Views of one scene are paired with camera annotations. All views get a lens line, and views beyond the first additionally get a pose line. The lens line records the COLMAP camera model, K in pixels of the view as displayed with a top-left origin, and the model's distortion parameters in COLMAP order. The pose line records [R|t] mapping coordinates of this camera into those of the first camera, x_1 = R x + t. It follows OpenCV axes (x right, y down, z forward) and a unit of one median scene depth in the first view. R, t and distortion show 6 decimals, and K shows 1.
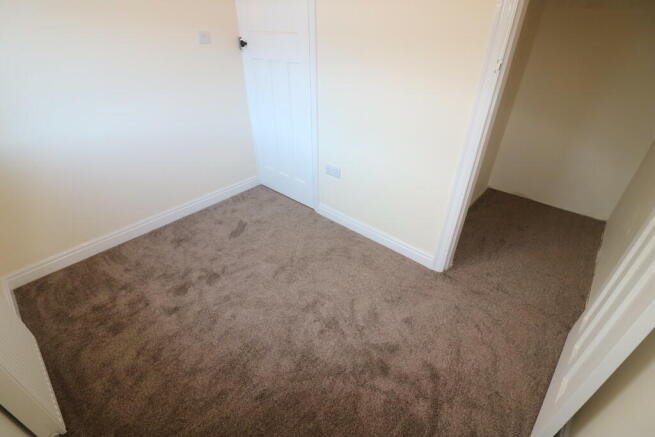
lens RADIAL K [[305.1, 0, 325.9], [0, 305.1, 211.5], [0, 0, 1]] dist [-0.001821, -0.010711]
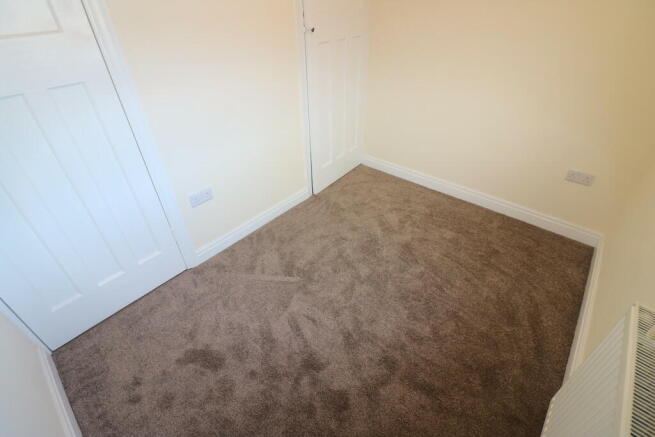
lens RADIAL K [[305.1, 0, 325.9], [0, 305.1, 211.5], [0, 0, 1]] dist [-0.001821, -0.010711]
pose [[-0.007908, -0.581084, 0.813805, -0.595621], [0.551633, 0.676262, 0.488233, -0.292804], [-0.834050, 0.452782, 0.315197, 0.463110]]
